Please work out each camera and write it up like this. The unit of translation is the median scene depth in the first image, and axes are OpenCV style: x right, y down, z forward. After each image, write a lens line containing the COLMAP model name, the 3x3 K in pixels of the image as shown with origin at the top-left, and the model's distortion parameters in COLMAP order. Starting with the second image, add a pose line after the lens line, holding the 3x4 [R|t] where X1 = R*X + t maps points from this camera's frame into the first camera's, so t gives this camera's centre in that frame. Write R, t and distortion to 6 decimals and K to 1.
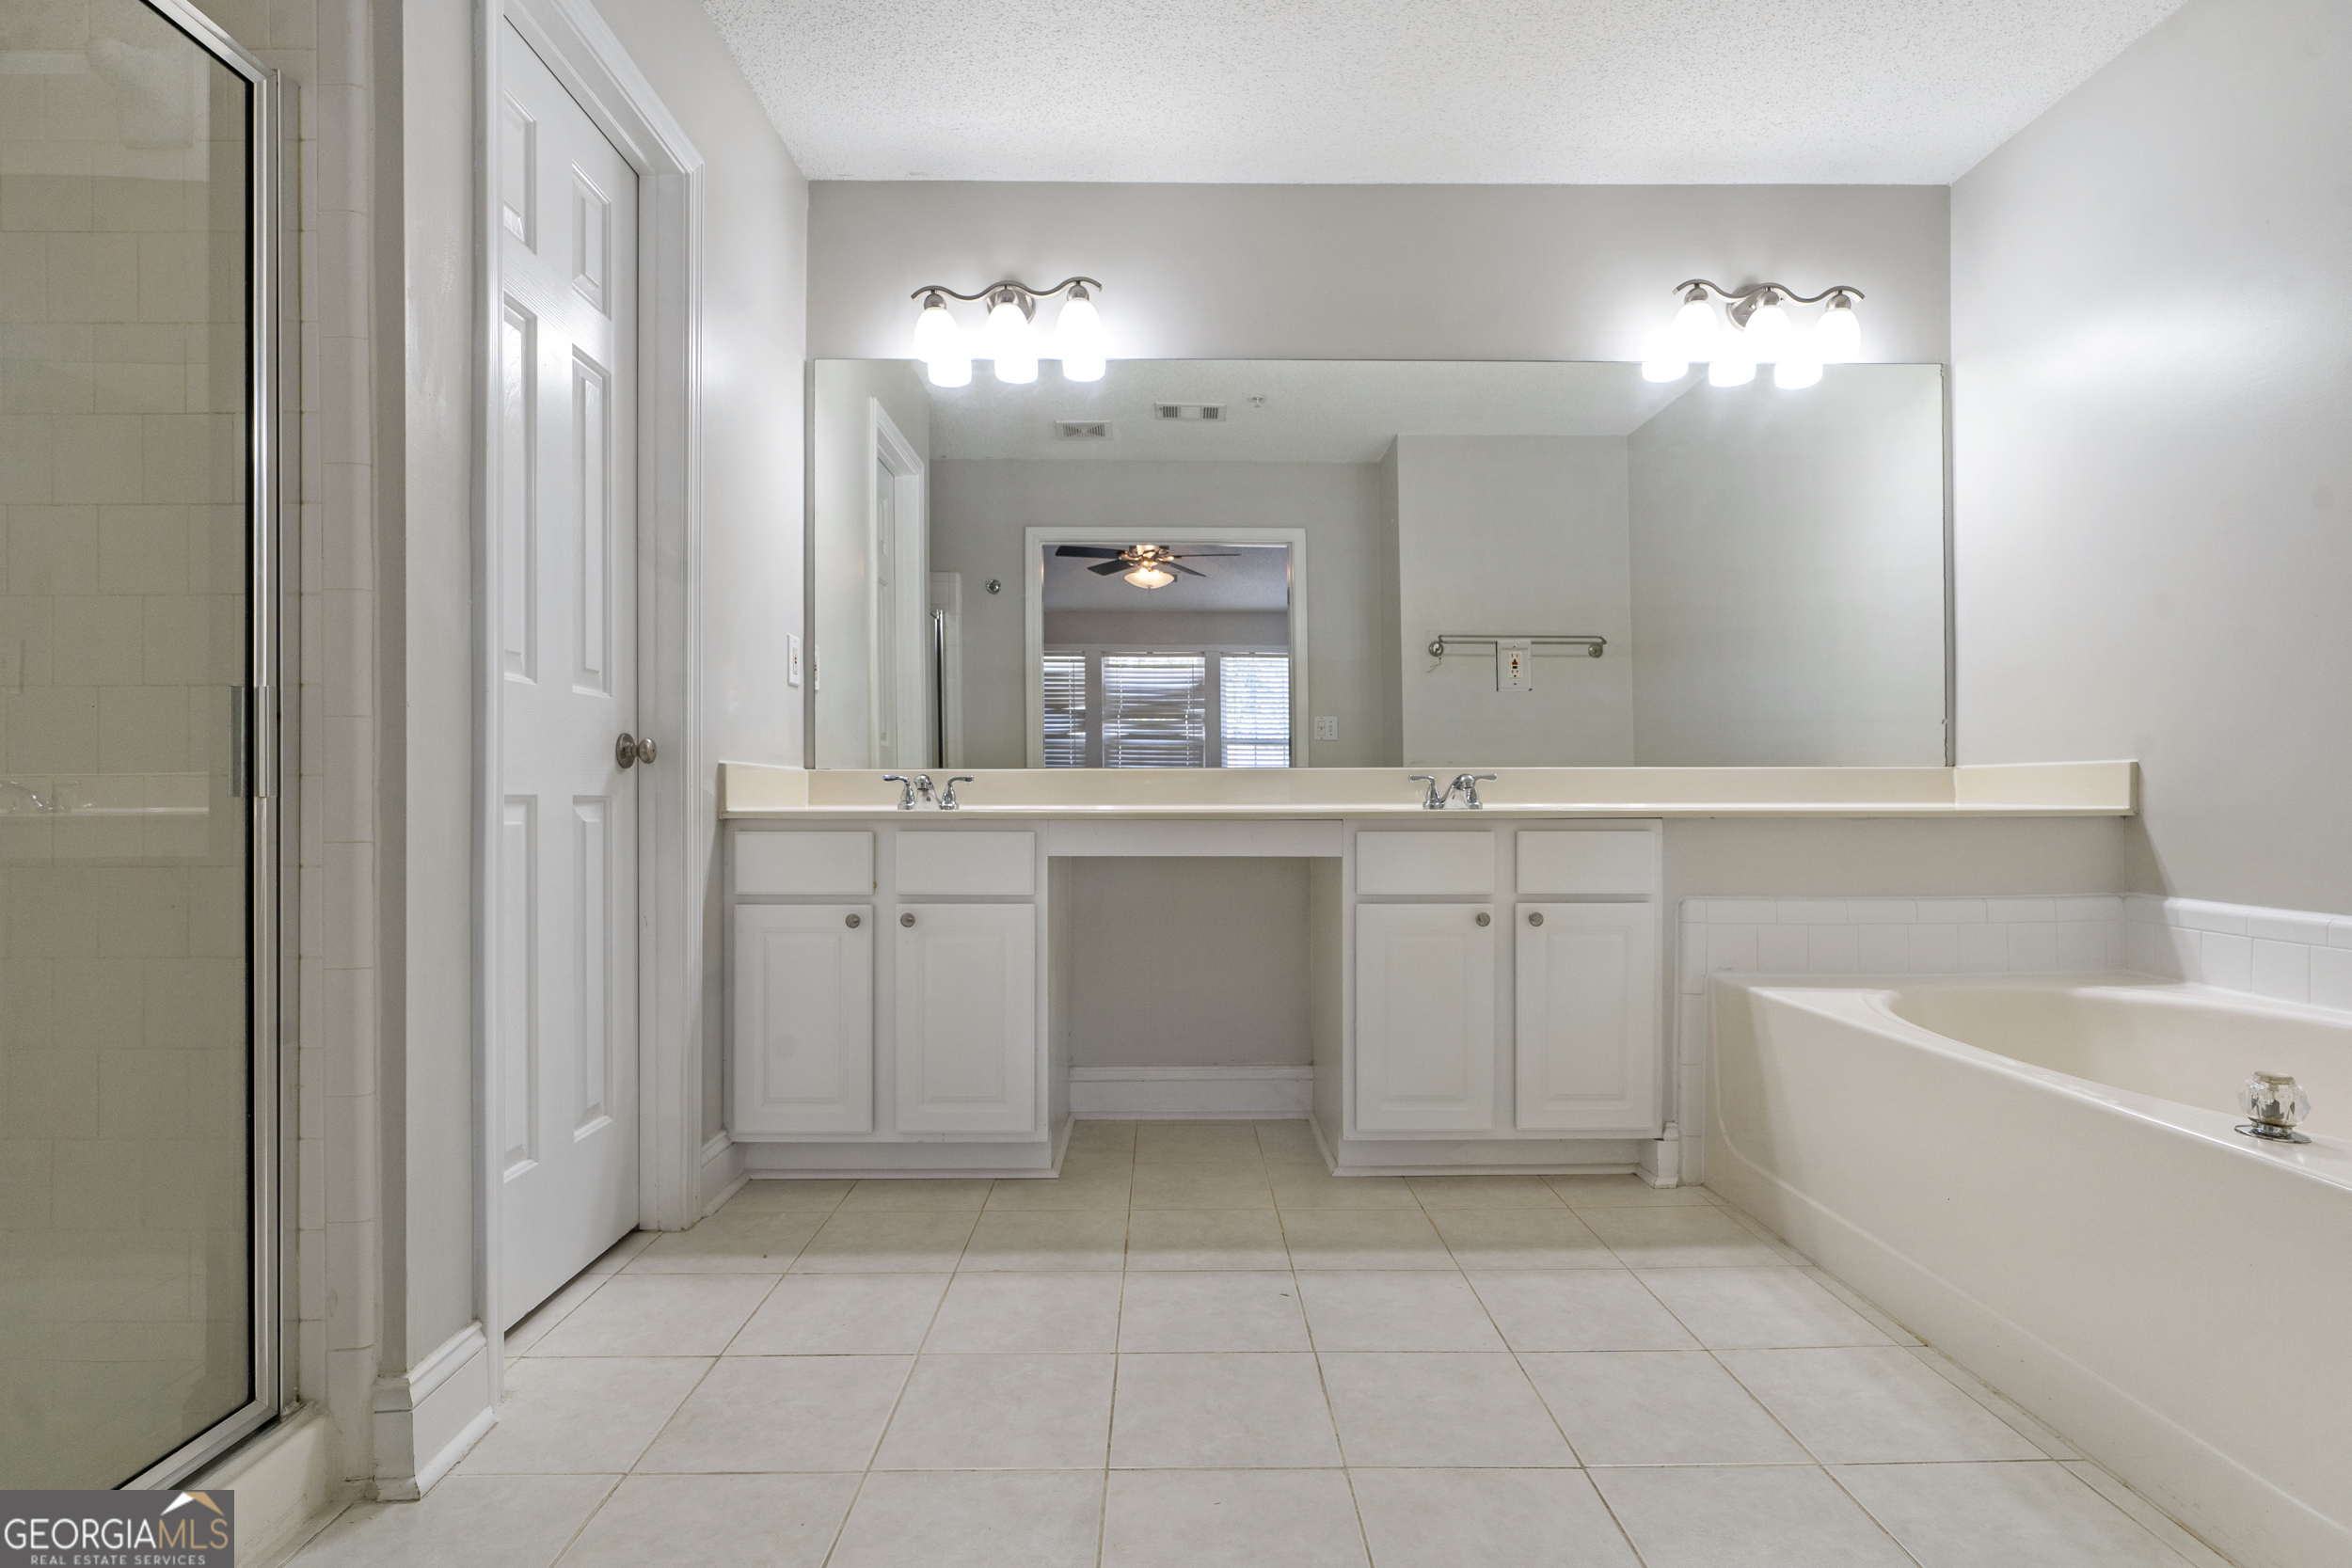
lens RADIAL K [[1169.1, 0, 1186.1], [0, 1169.1, 795.7], [0, 0, 1]] dist [-0.002903, 0.000067]
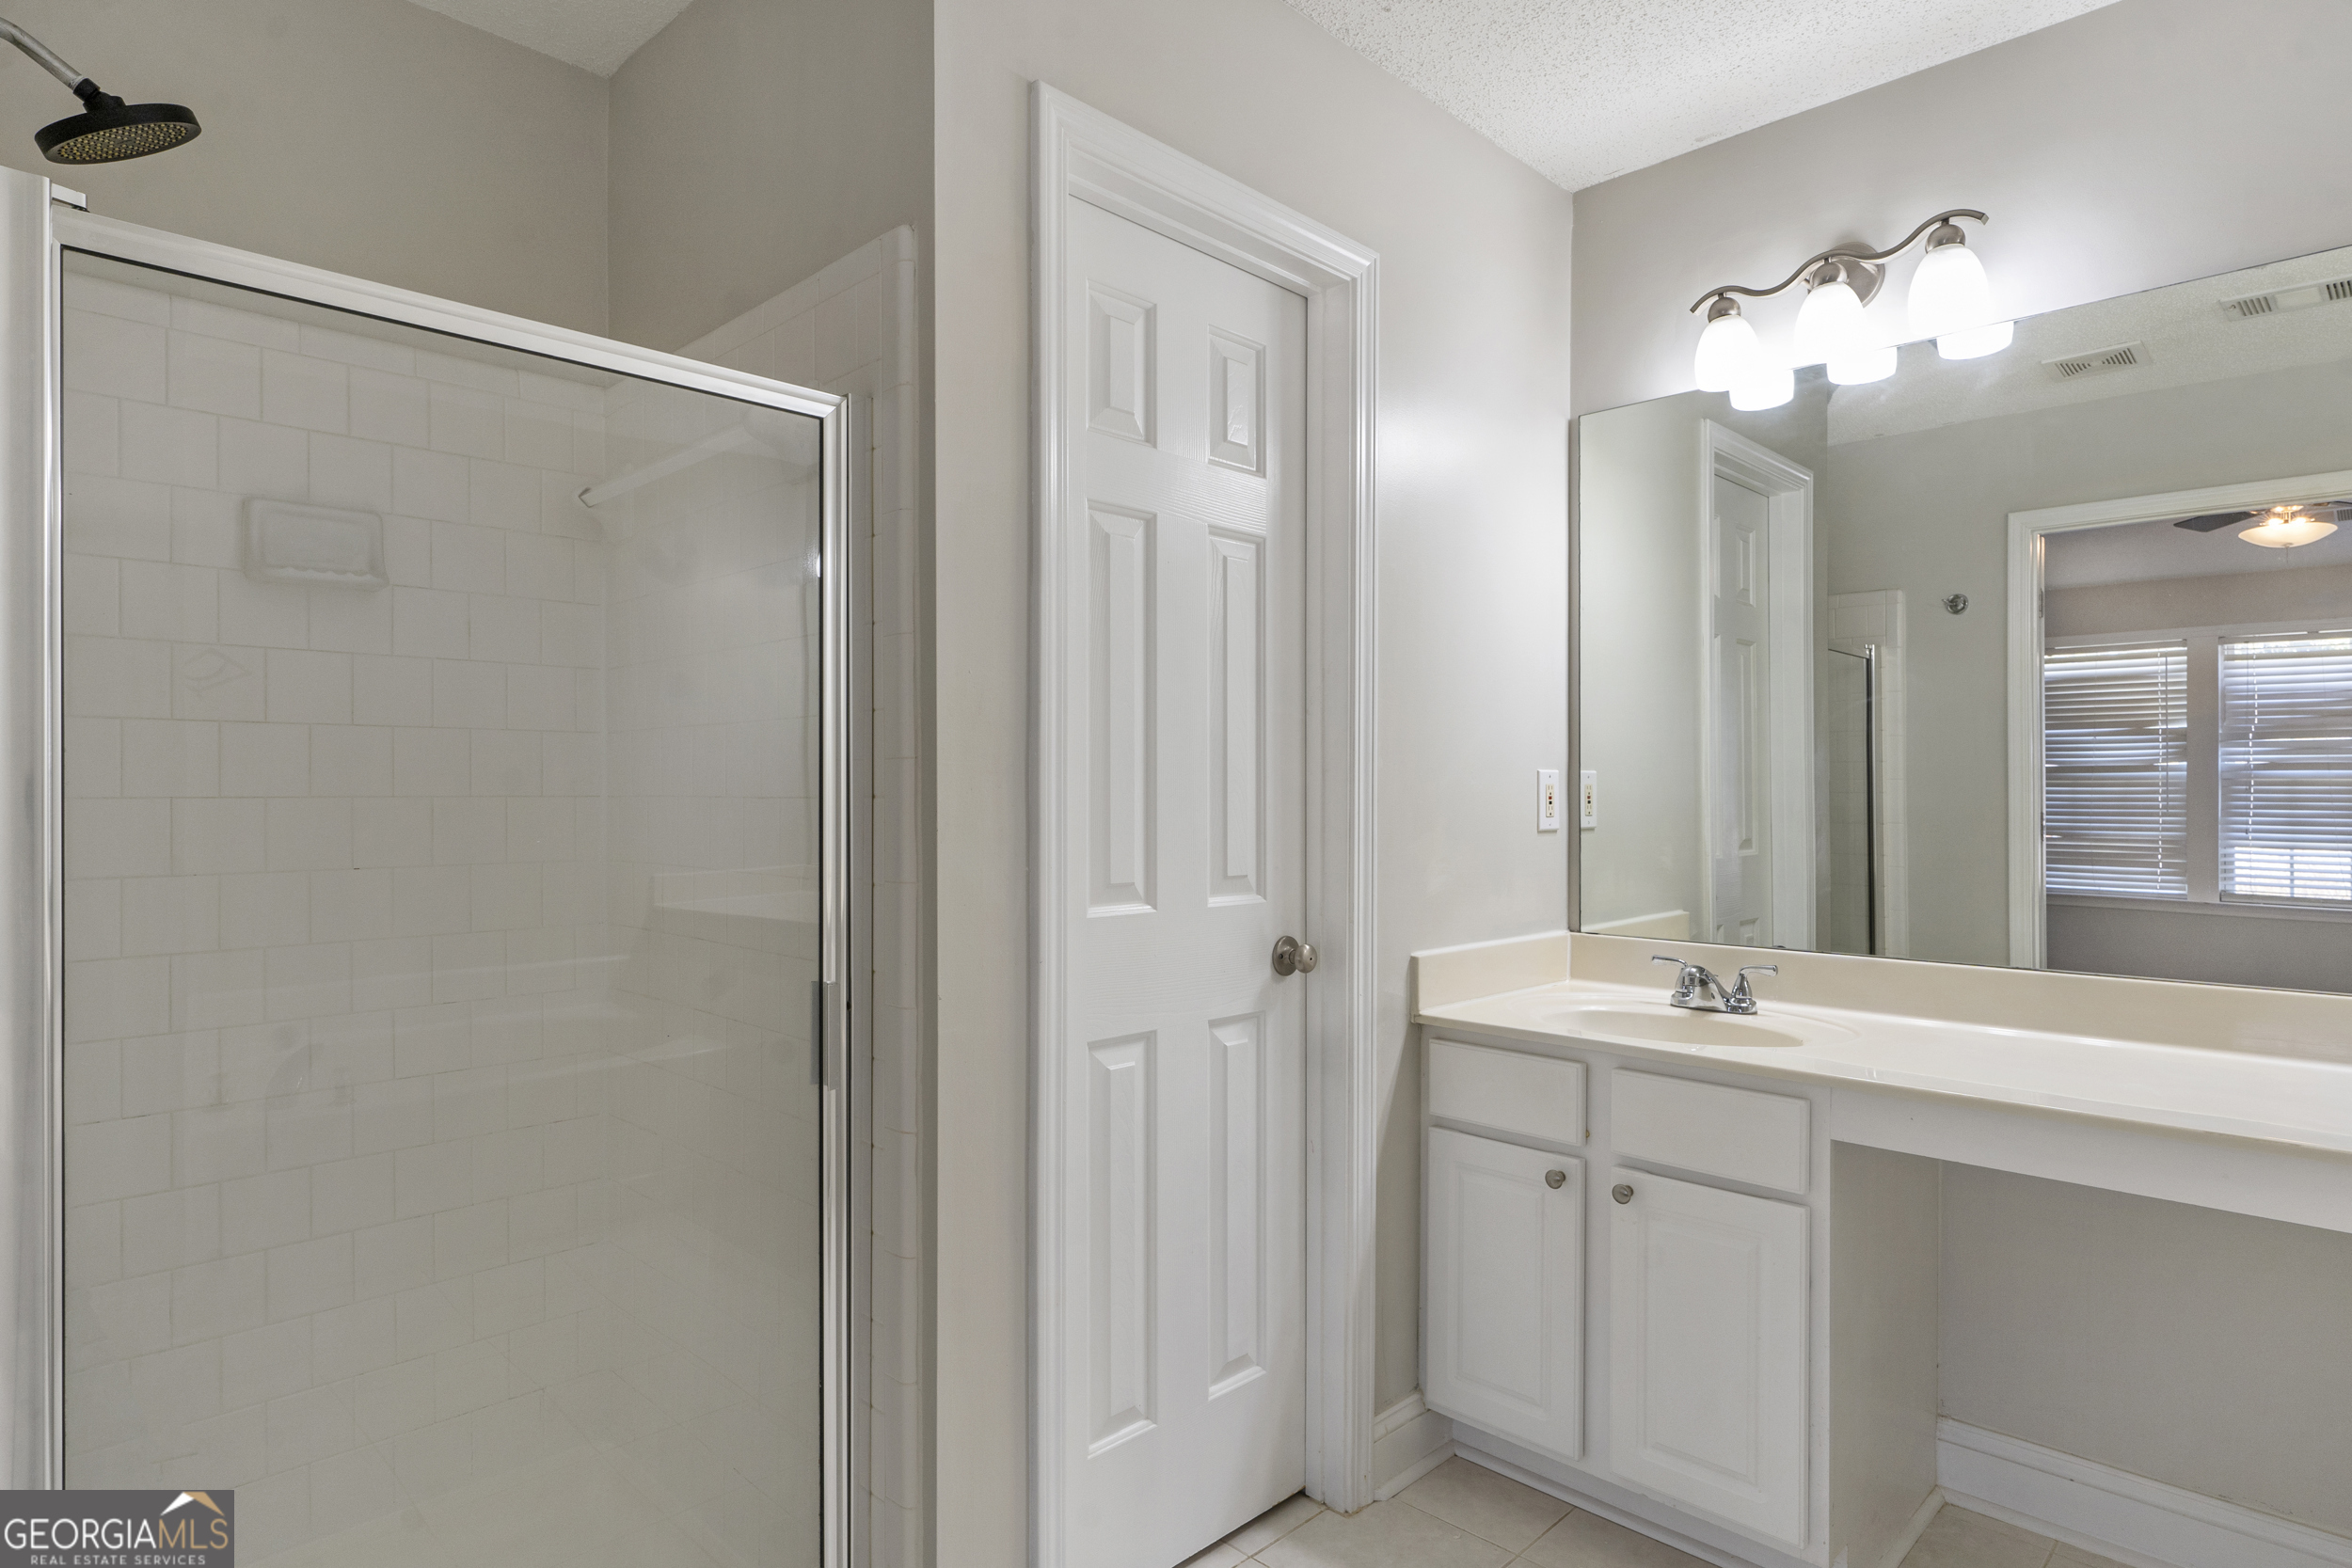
lens RADIAL K [[1301.5, 0, 1176.0], [0, 1301.5, 784.0], [0, 0, 1]] dist [-0.003030, -0.001199]
pose [[0.695842, 0.002834, -0.718189, 0.152949], [0.002102, 0.999980, 0.005983, -0.155688], [0.718191, -0.005673, 0.695822, 0.223132]]
